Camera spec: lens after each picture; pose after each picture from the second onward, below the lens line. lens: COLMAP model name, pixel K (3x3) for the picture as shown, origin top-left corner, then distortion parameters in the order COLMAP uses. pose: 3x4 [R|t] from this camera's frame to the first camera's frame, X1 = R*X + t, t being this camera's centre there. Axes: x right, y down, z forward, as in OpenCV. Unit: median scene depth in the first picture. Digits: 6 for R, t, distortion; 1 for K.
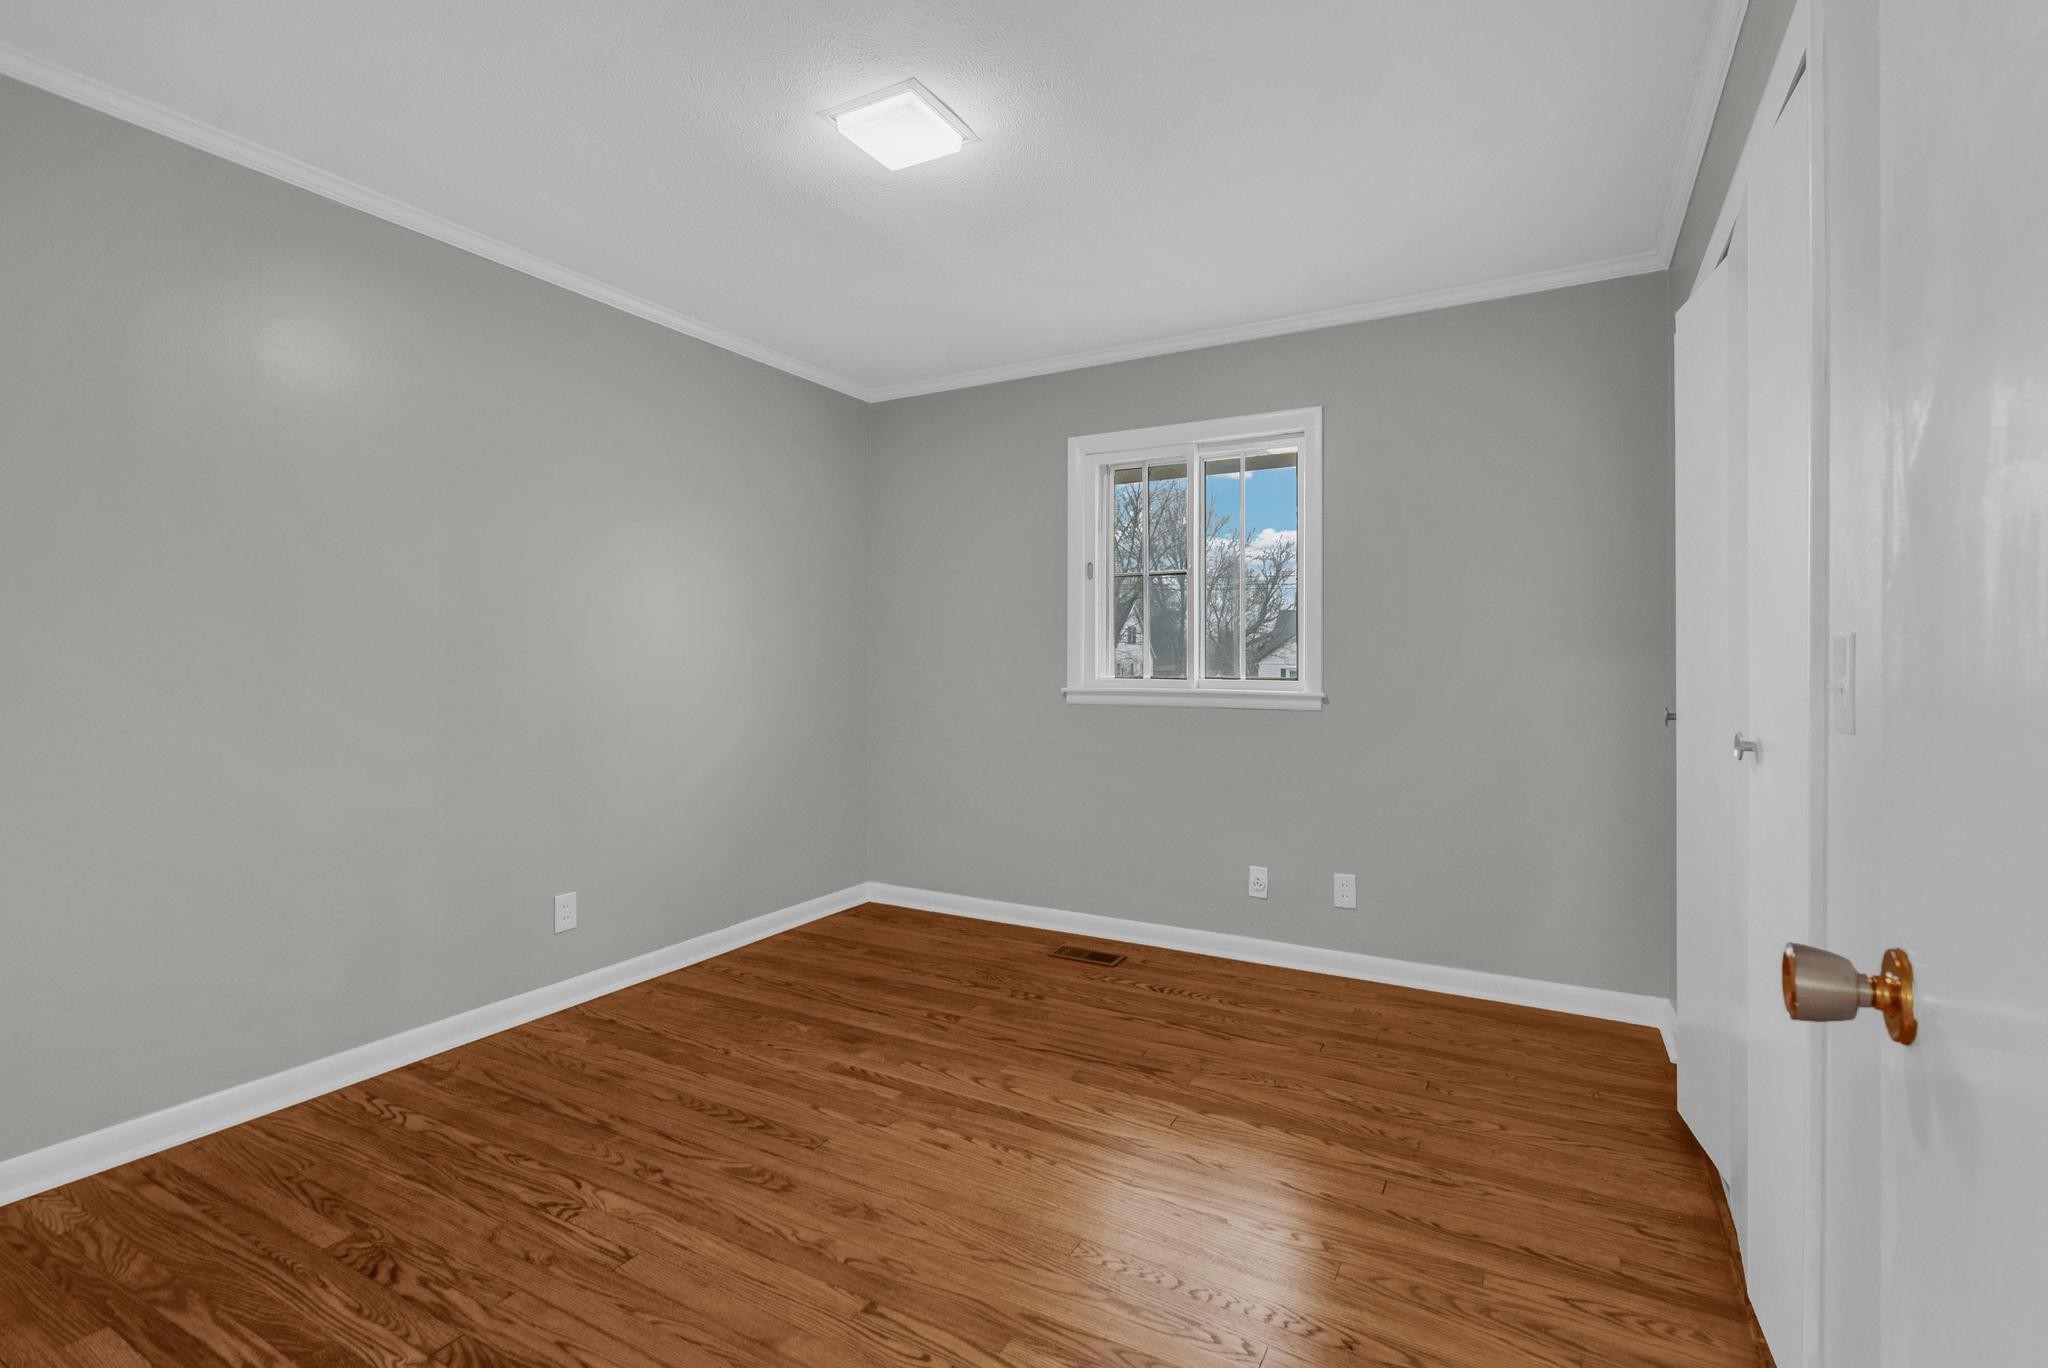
lens RADIAL K [[933.7, 0, 1028.4], [0, 933.7, 678.3], [0, 0, 1]] dist [-0.005701, 0.000472]
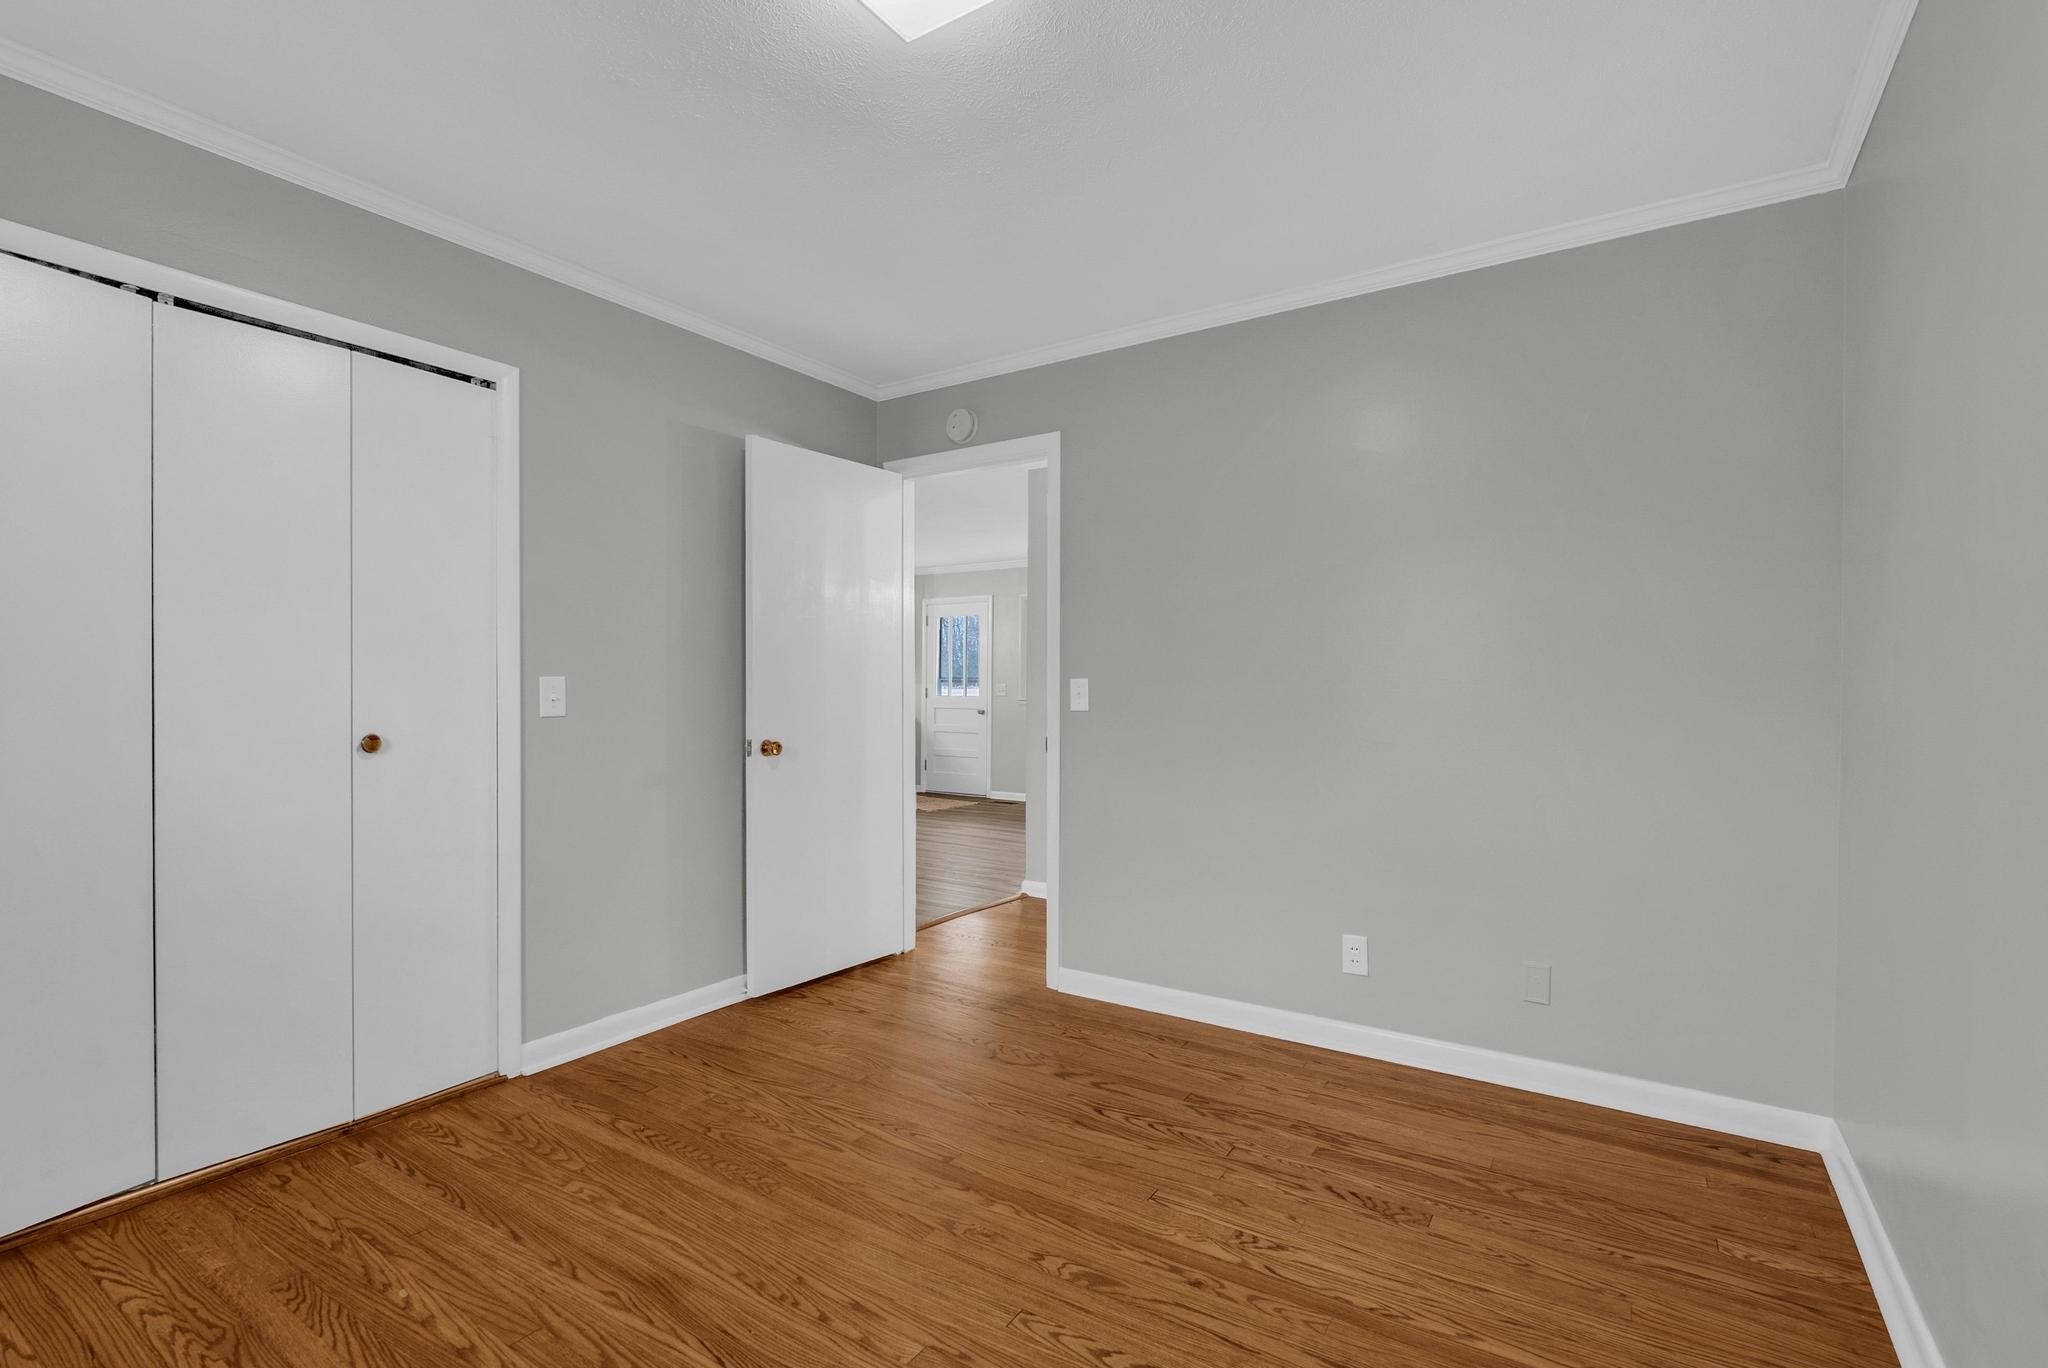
lens RADIAL K [[933.7, 0, 1028.3], [0, 933.7, 684.1], [0, 0, 1]] dist [-0.005701, 0.000472]
pose [[-0.996861, -0.004120, 0.079059, -0.305335], [-0.002923, 0.999880, 0.015240, -0.035419], [-0.079112, 0.014961, -0.996753, 1.832563]]
